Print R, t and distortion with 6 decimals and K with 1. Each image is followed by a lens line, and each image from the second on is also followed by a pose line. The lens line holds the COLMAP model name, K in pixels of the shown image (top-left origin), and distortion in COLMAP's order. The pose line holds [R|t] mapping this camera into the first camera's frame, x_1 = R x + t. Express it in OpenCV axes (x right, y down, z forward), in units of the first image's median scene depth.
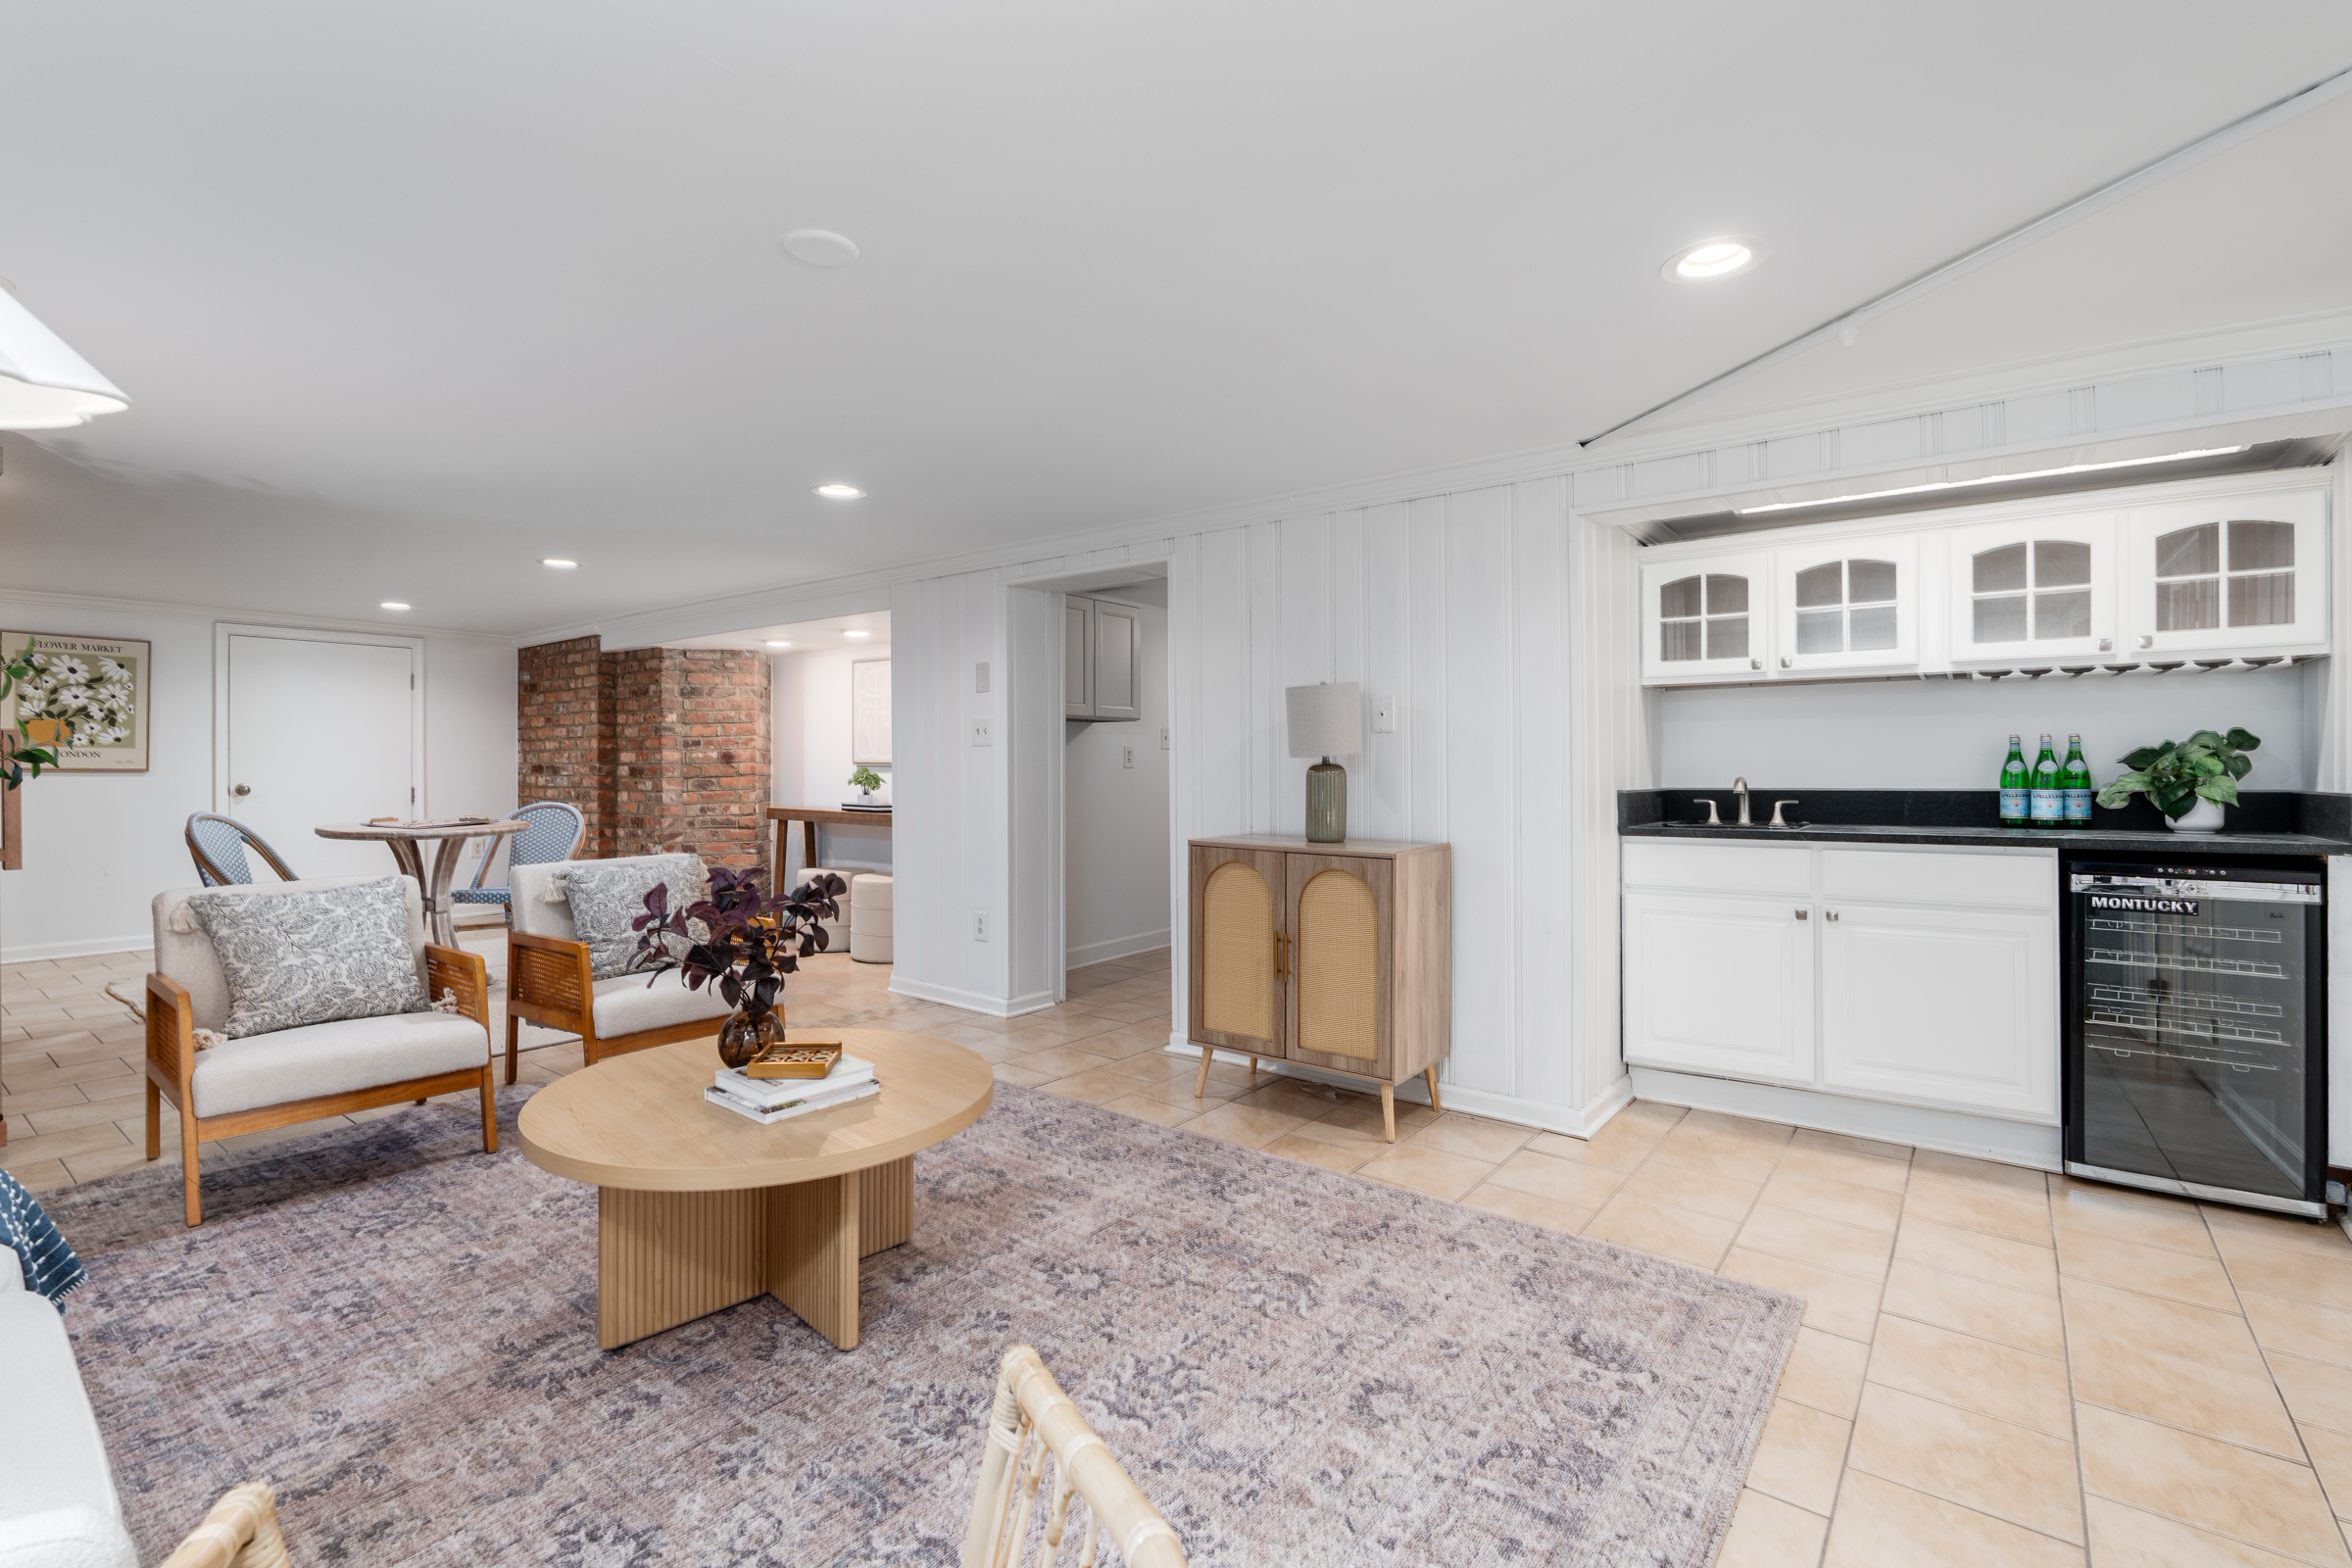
lens RADIAL K [[1056.3, 0, 1173.1], [0, 1056.3, 774.3], [0, 0, 1]] dist [-0.001930, 0.000183]
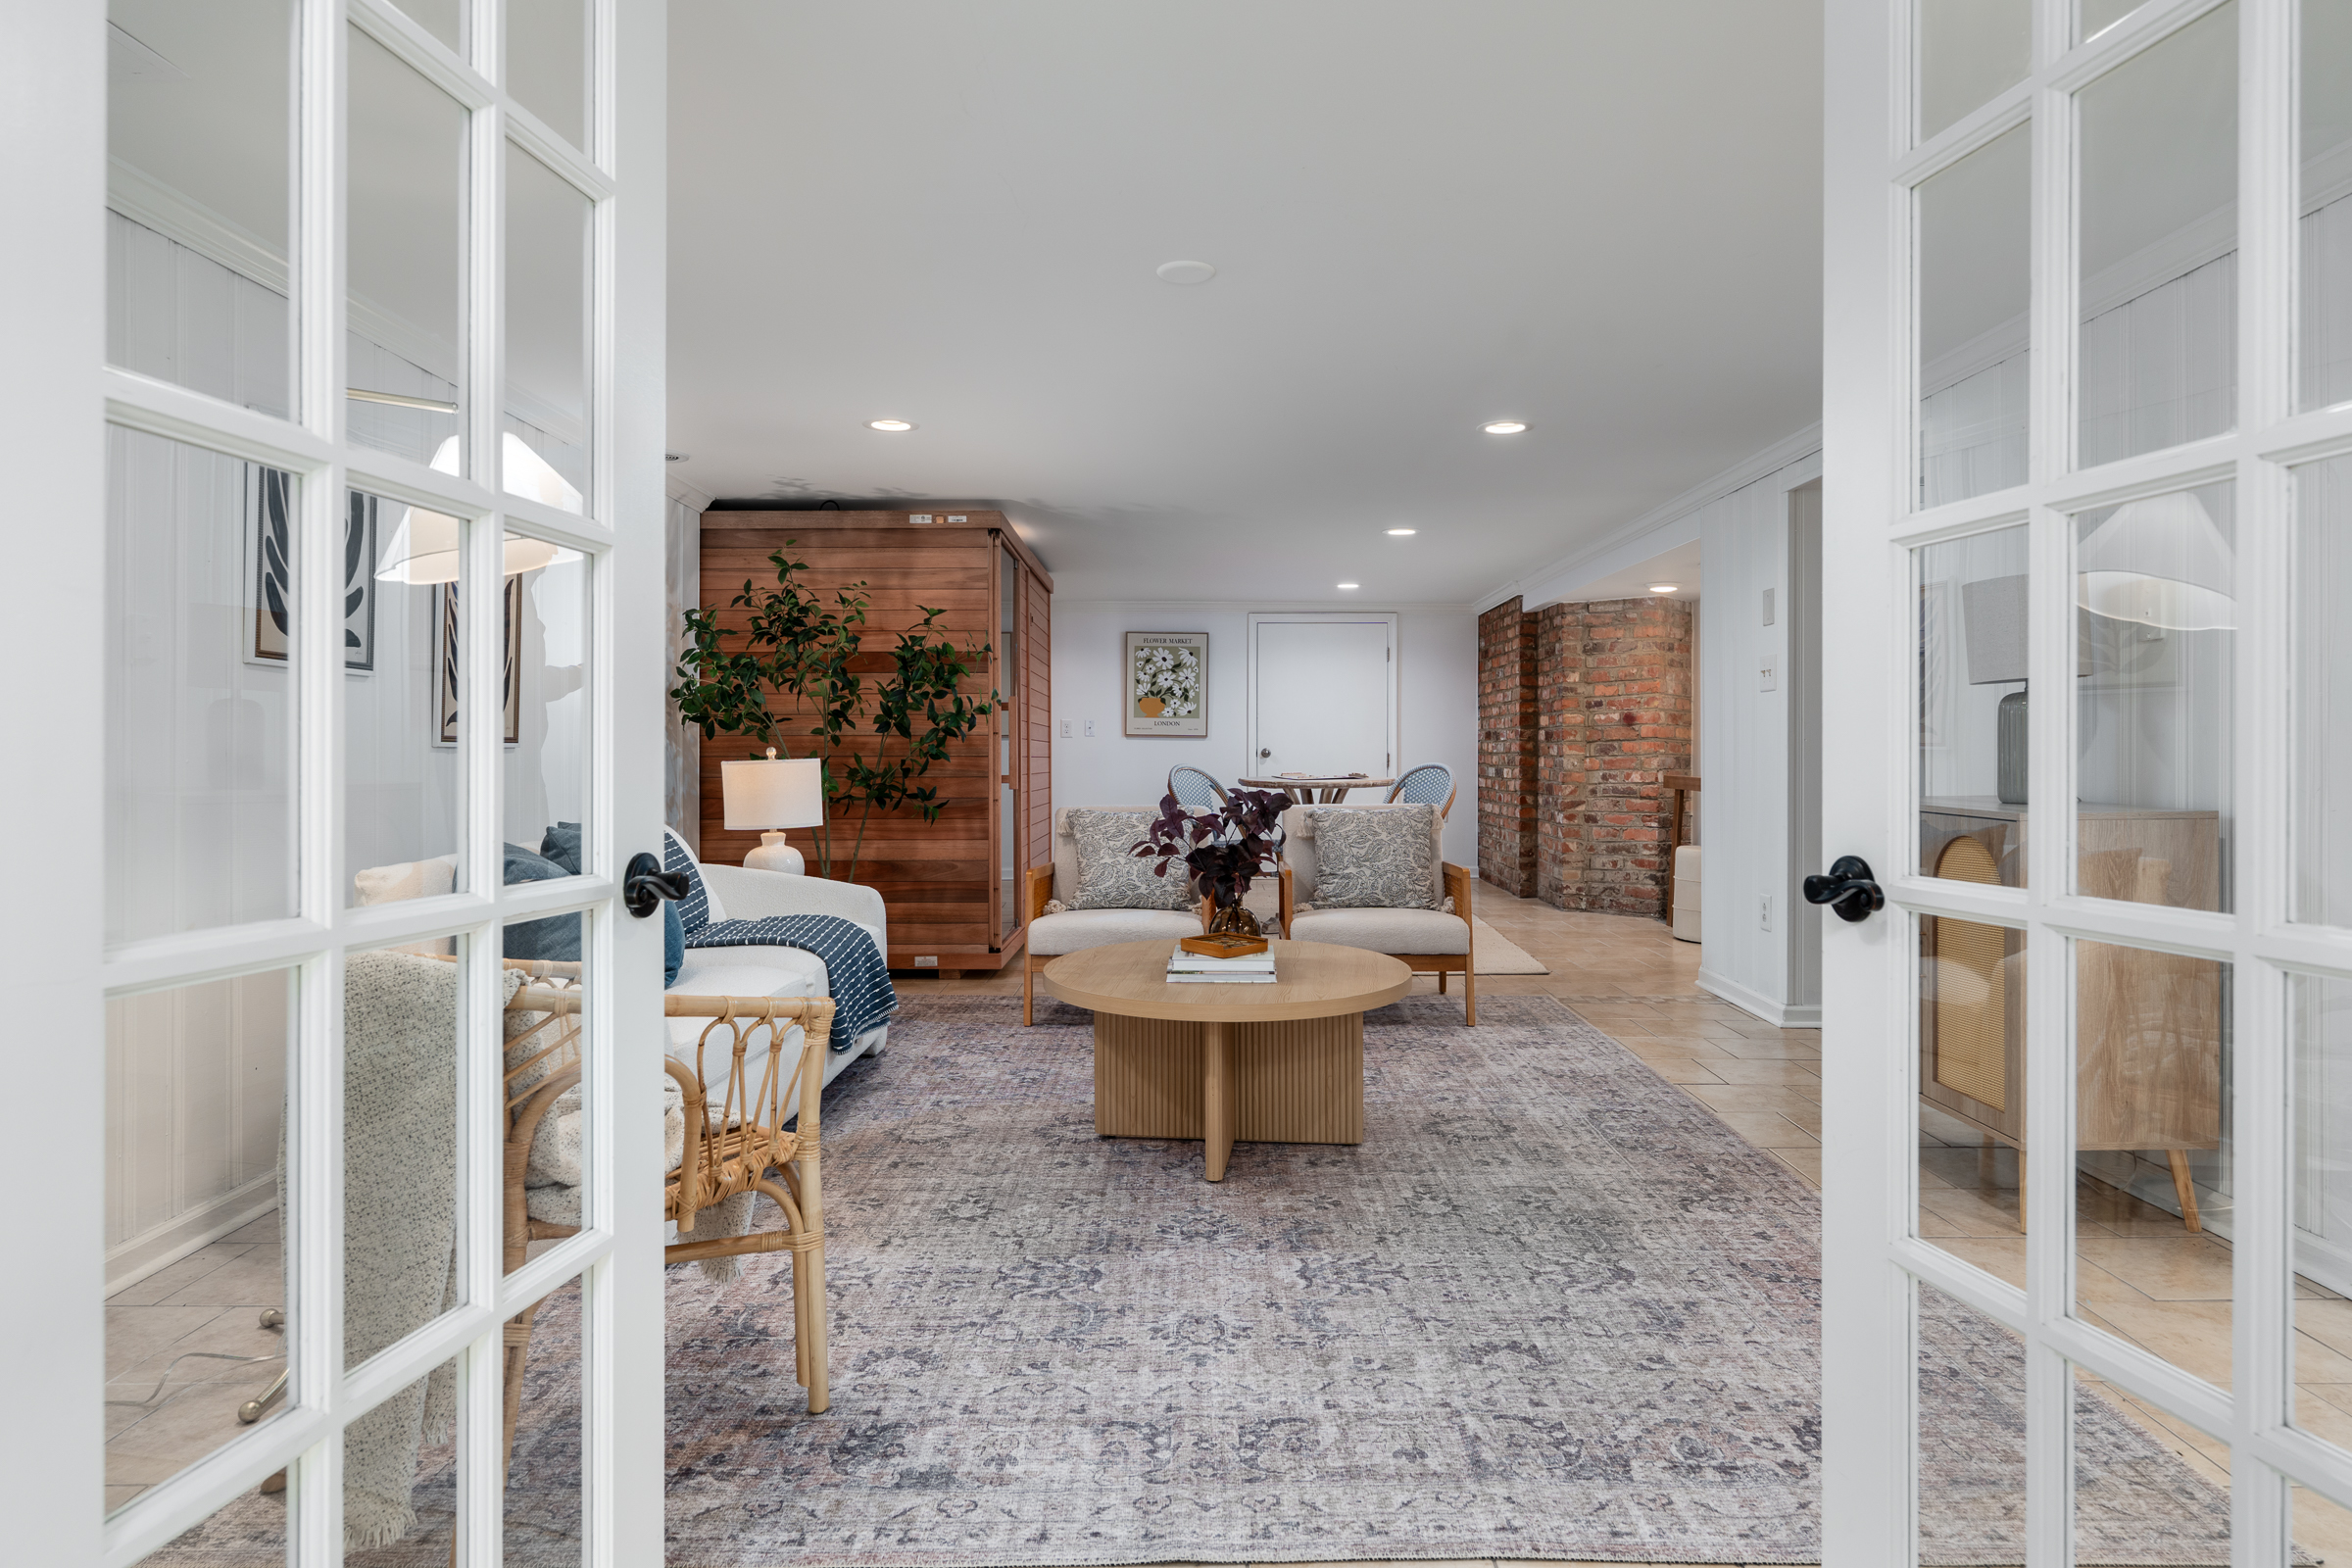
lens RADIAL K [[1314.0, 0, 1185.7], [0, 1314.0, 764.4], [0, 0, 1]] dist [0.001434, 0.000135]
pose [[0.614525, 0.010597, -0.788826, 0.253088], [-0.006835, 0.999944, 0.008108, 0.017803], [0.788868, 0.000409, 0.614563, 0.017729]]
